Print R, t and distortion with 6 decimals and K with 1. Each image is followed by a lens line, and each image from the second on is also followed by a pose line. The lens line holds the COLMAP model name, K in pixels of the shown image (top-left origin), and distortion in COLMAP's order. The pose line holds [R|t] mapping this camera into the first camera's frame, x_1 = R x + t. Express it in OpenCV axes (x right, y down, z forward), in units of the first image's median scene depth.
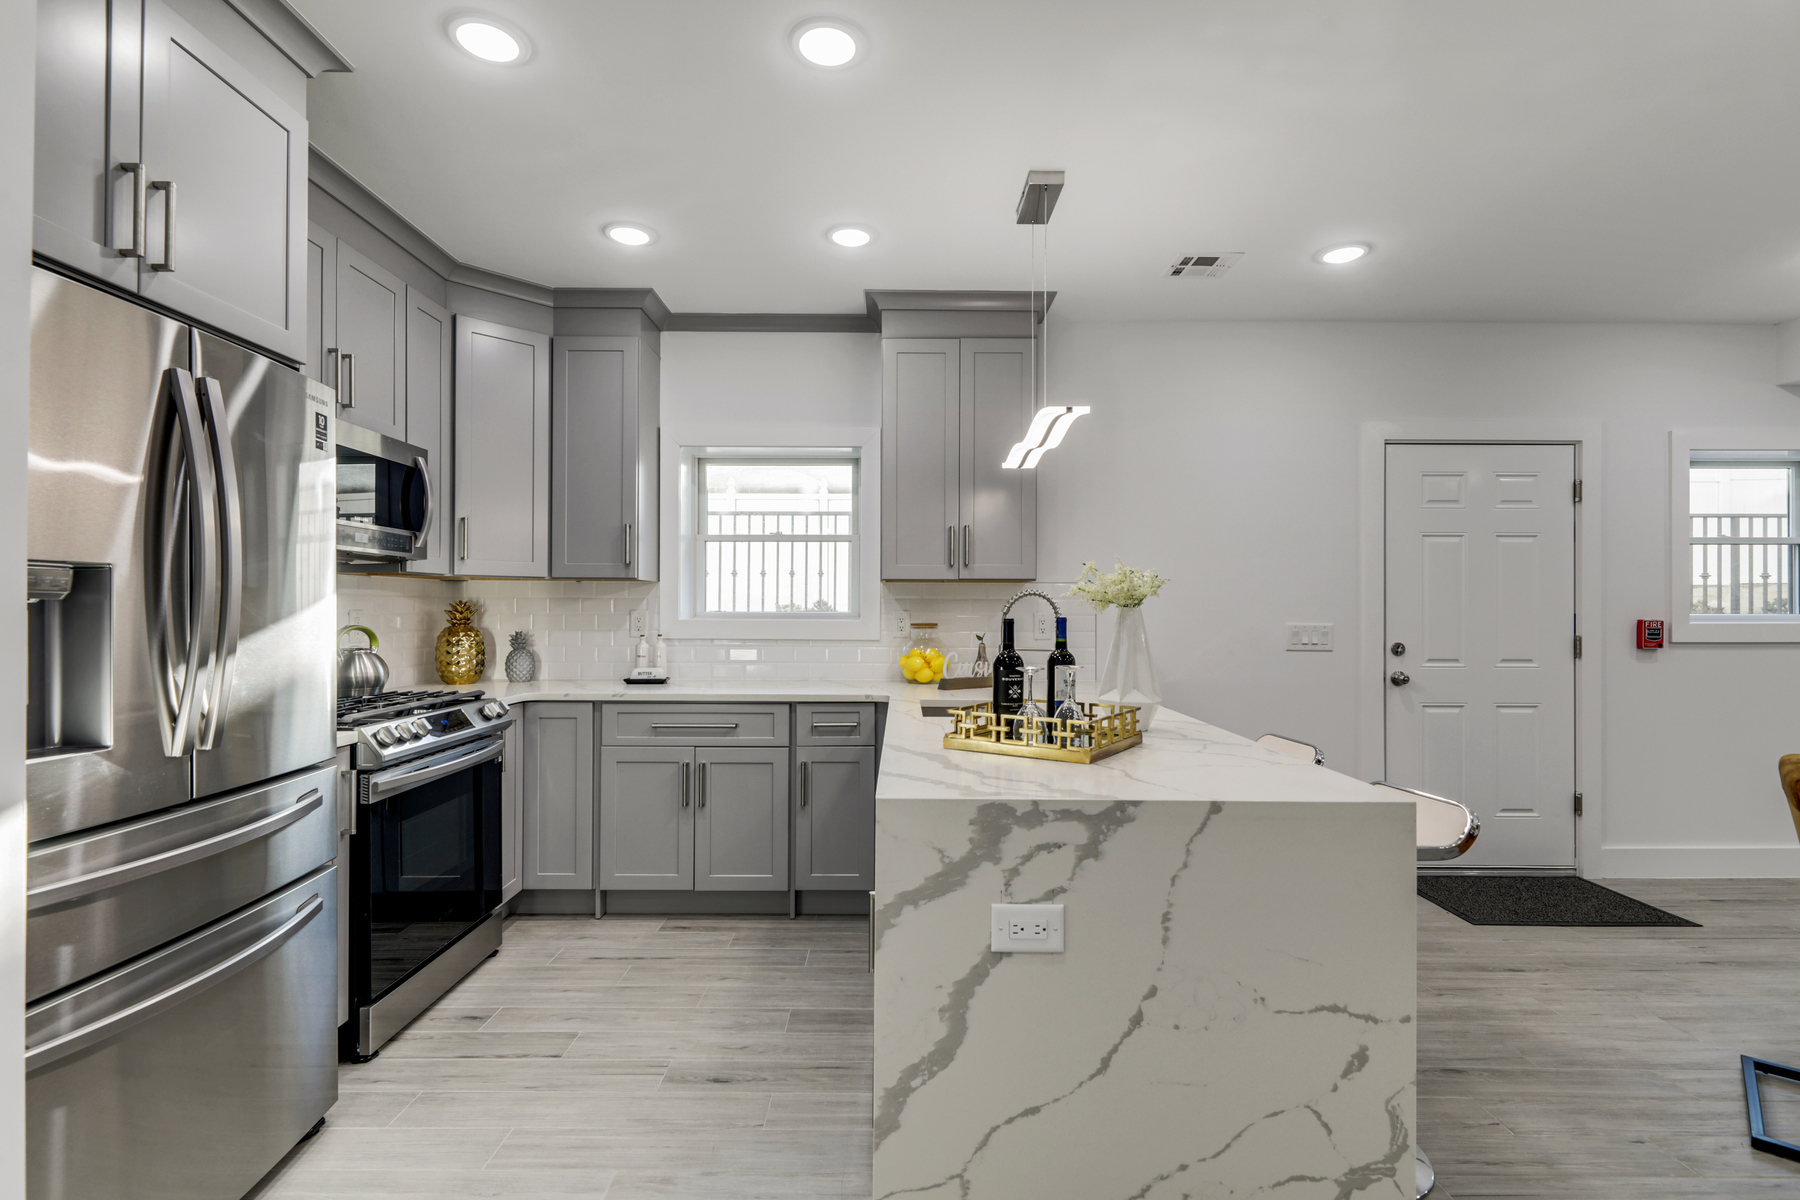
lens RADIAL K [[830.9, 0, 898.8], [0, 830.9, 604.7], [0, 0, 1]] dist [0.001263, -0.000270]
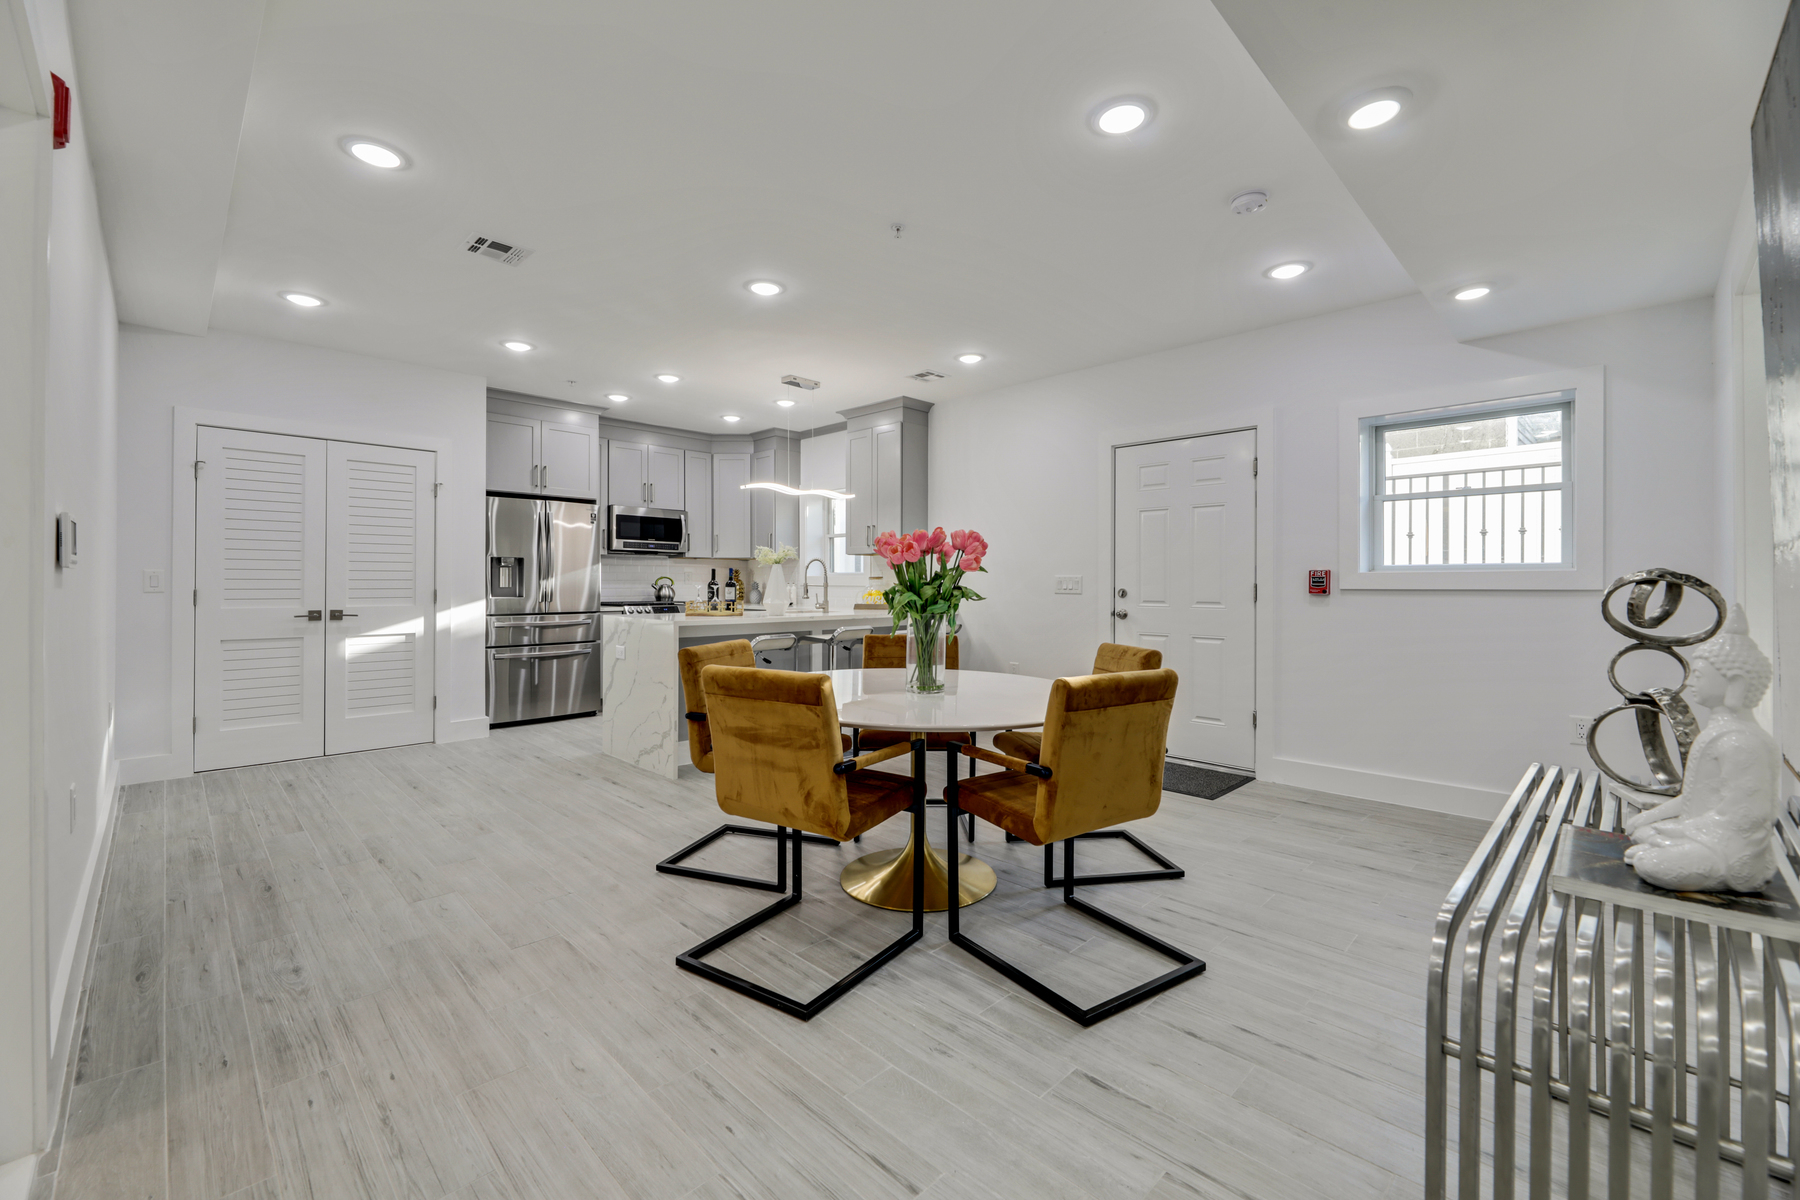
lens RADIAL K [[736.9, 0, 902.5], [0, 736.9, 583.2], [0, 0, 1]] dist [0.001131, -0.000067]
pose [[0.707508, -0.000928, -0.706705, 1.651419], [0.003762, 0.999990, 0.002453, 0.043650], [0.706696, -0.004394, 0.707504, -0.197995]]
